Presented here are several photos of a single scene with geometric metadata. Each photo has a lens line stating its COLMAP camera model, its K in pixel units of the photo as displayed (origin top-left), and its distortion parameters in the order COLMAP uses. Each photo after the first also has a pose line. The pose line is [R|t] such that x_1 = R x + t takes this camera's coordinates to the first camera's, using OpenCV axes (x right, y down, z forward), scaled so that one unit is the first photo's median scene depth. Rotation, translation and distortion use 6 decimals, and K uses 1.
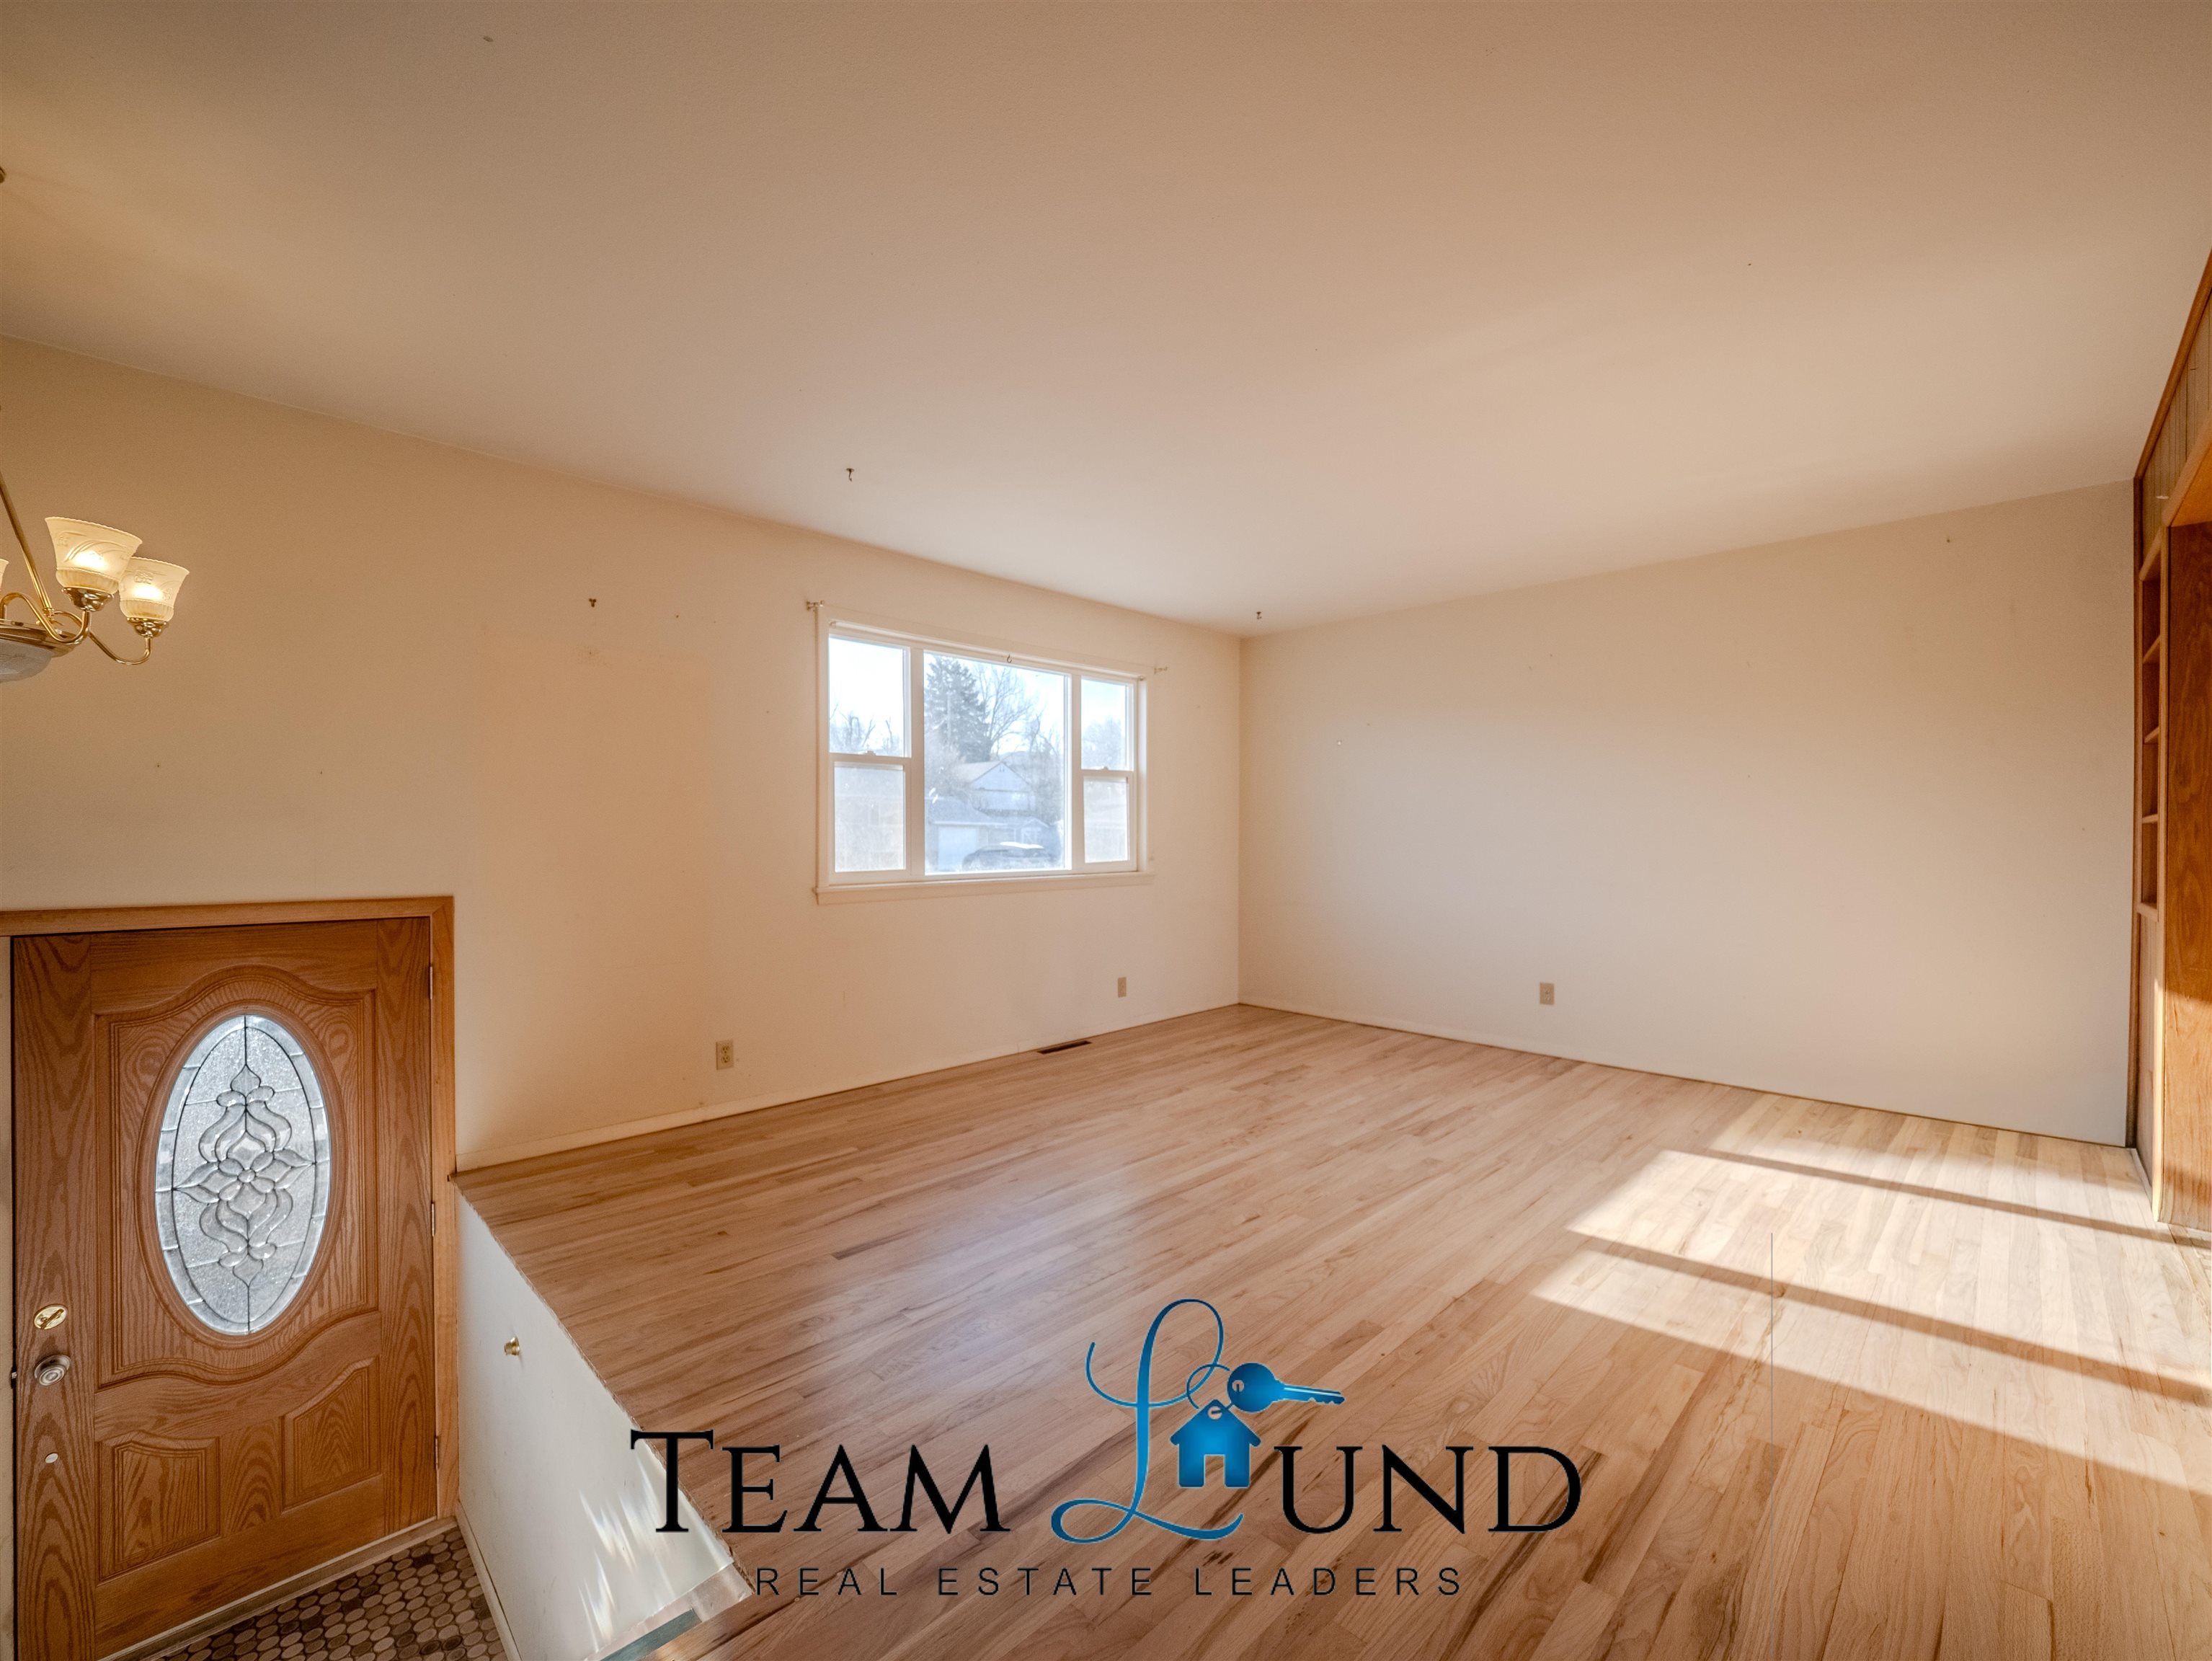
lens RADIAL K [[934.2, 0, 1117.4], [0, 934.2, 834.2], [0, 0, 1]] dist [-0.000405, -0.003958]
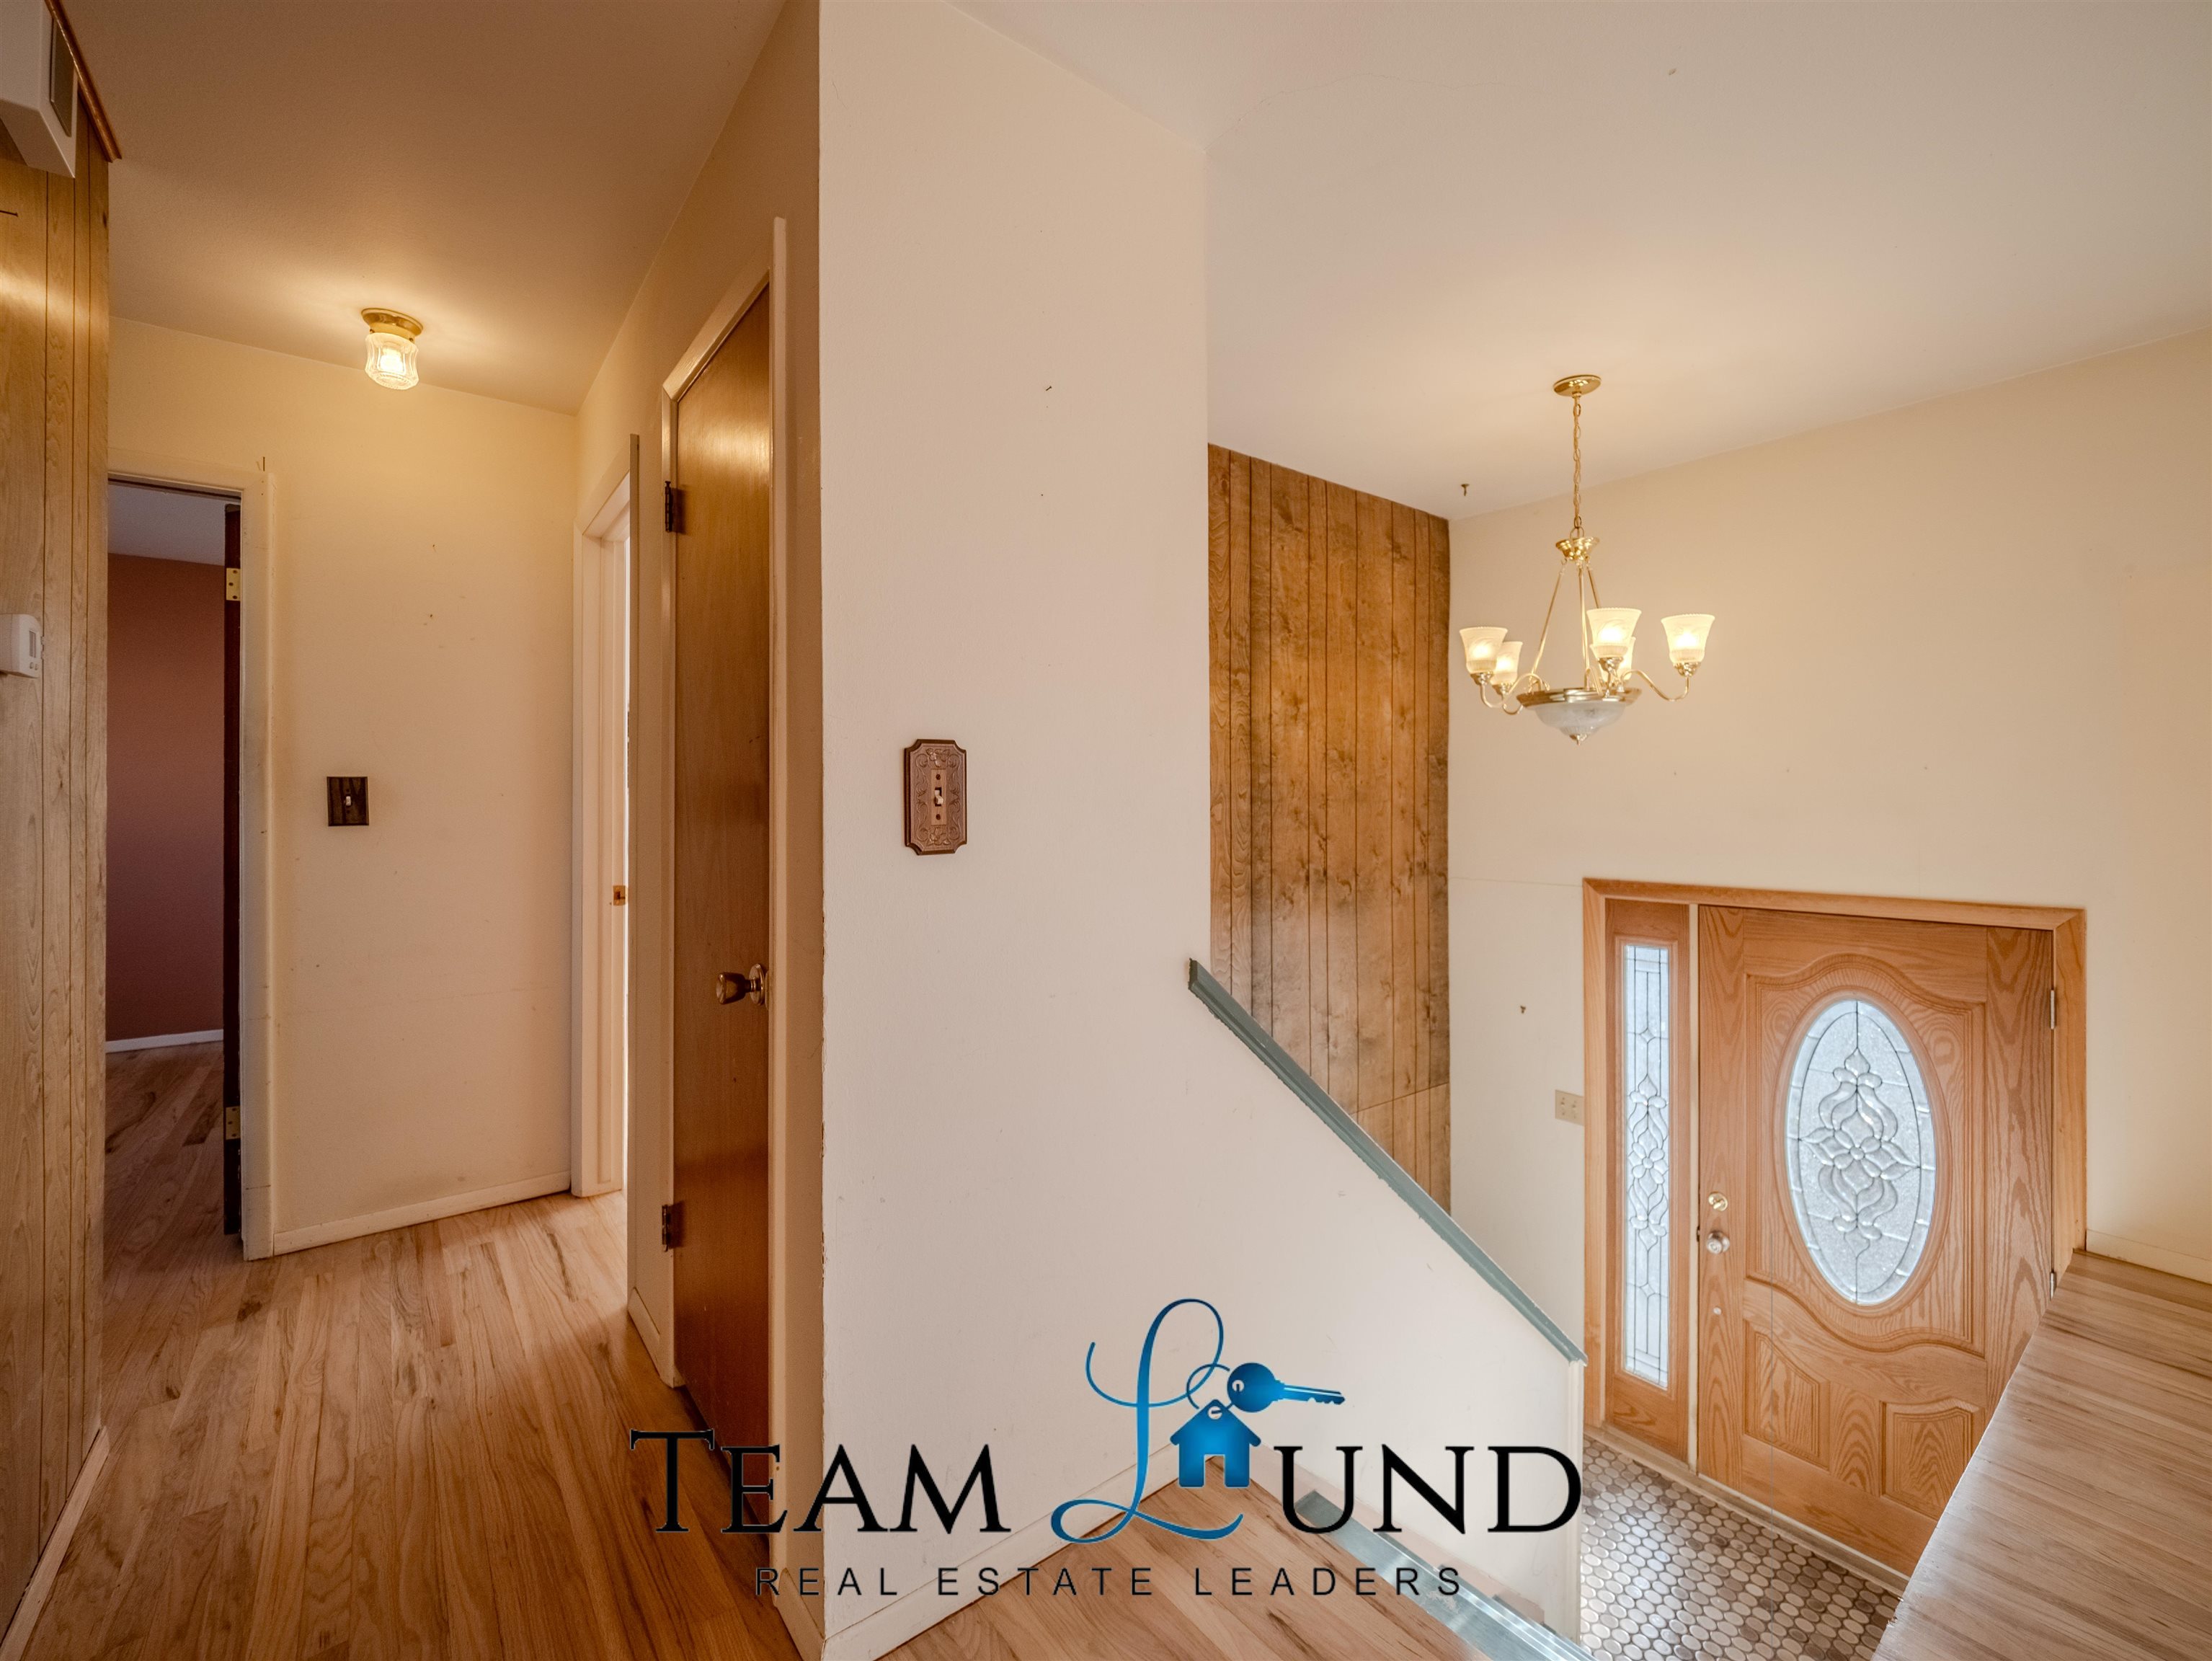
lens RADIAL K [[934.2, 0, 1124.0], [0, 934.2, 797.8], [0, 0, 1]] dist [-0.000405, -0.003958]
pose [[-0.119194, -0.011145, -0.992808, 0.215407], [0.001180, 0.999935, -0.011367, -0.025422], [0.992870, -0.002526, -0.119173, 0.287703]]
